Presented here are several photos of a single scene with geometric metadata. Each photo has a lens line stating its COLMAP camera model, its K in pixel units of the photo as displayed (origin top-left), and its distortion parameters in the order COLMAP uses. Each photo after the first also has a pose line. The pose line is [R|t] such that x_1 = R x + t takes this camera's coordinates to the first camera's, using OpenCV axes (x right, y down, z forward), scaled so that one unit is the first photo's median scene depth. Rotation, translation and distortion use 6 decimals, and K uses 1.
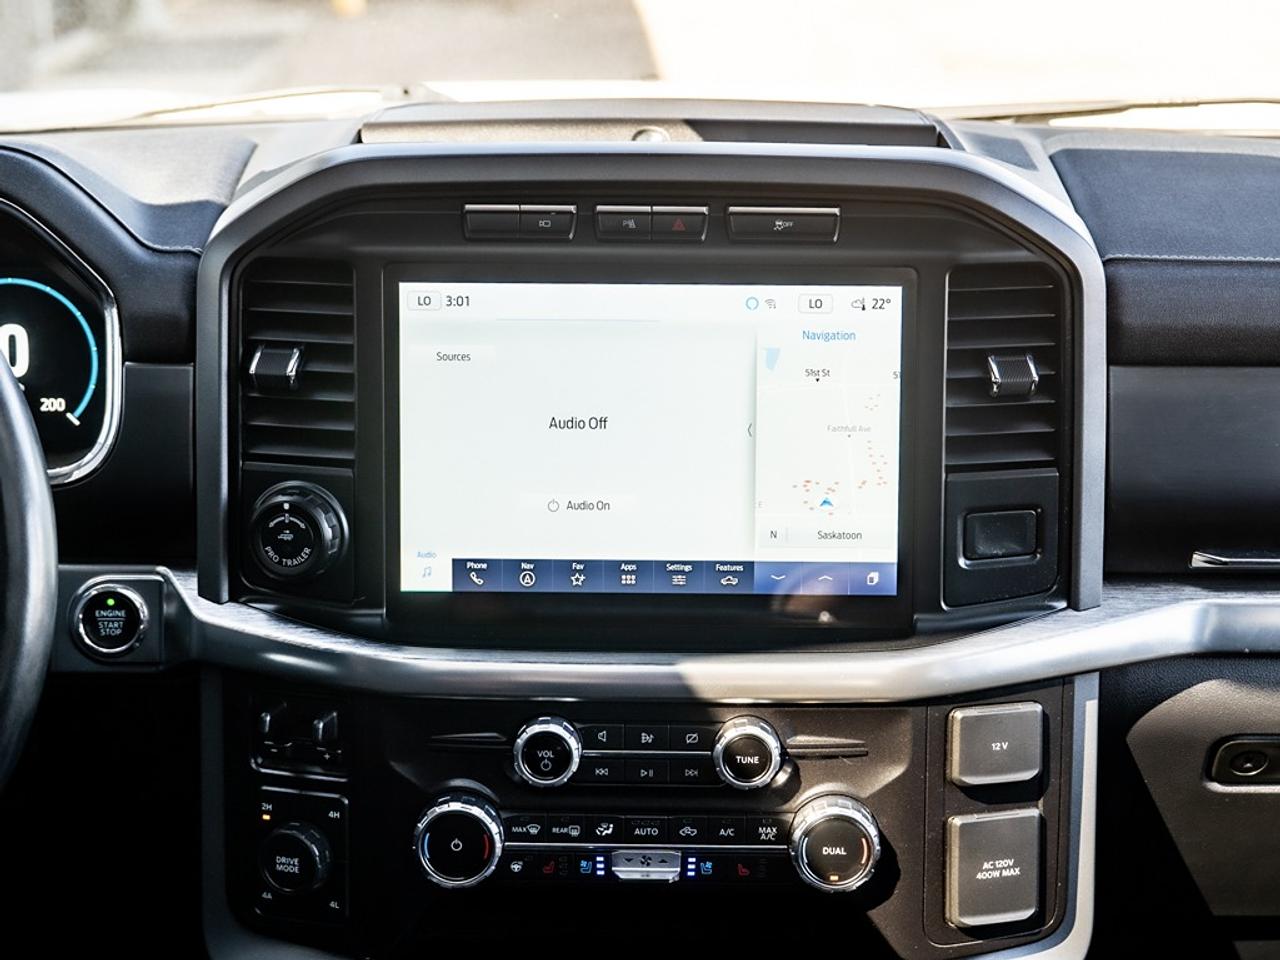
lens RADIAL K [[2264.8, 0, 644.2], [0, 2264.8, 319.8], [0, 0, 1]] dist [0.011298, -0.108342]
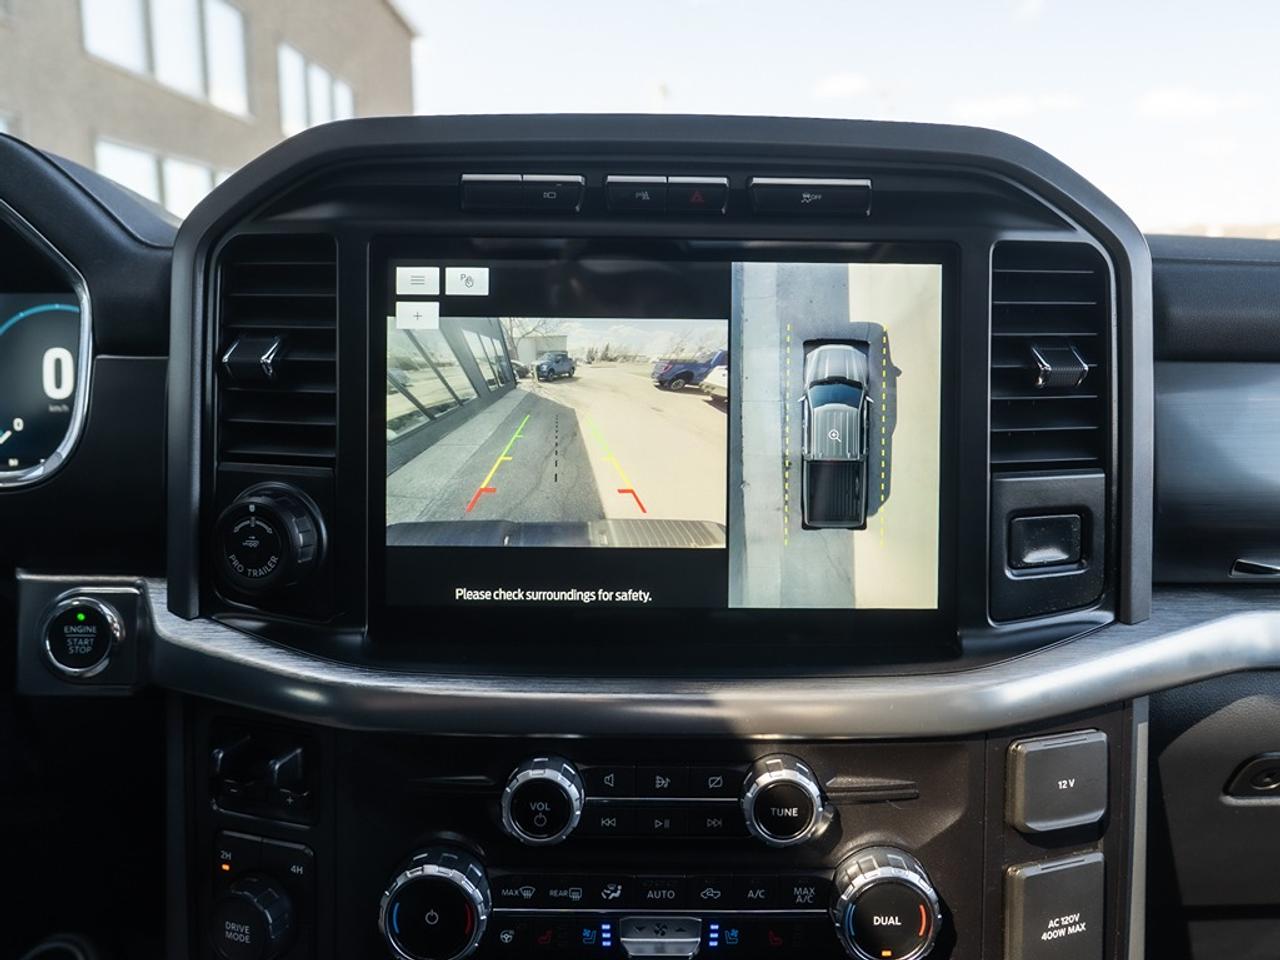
lens RADIAL K [[905.0, 0, 666.9], [0, 905.0, 404.9], [0, 0, 1]] dist [-0.019924, -0.000703]
pose [[0.999669, 0.002865, 0.025557, -0.005936], [-0.000541, 0.995896, -0.090508, 0.074263], [-0.025711, 0.090464, 0.995568, 0.646796]]
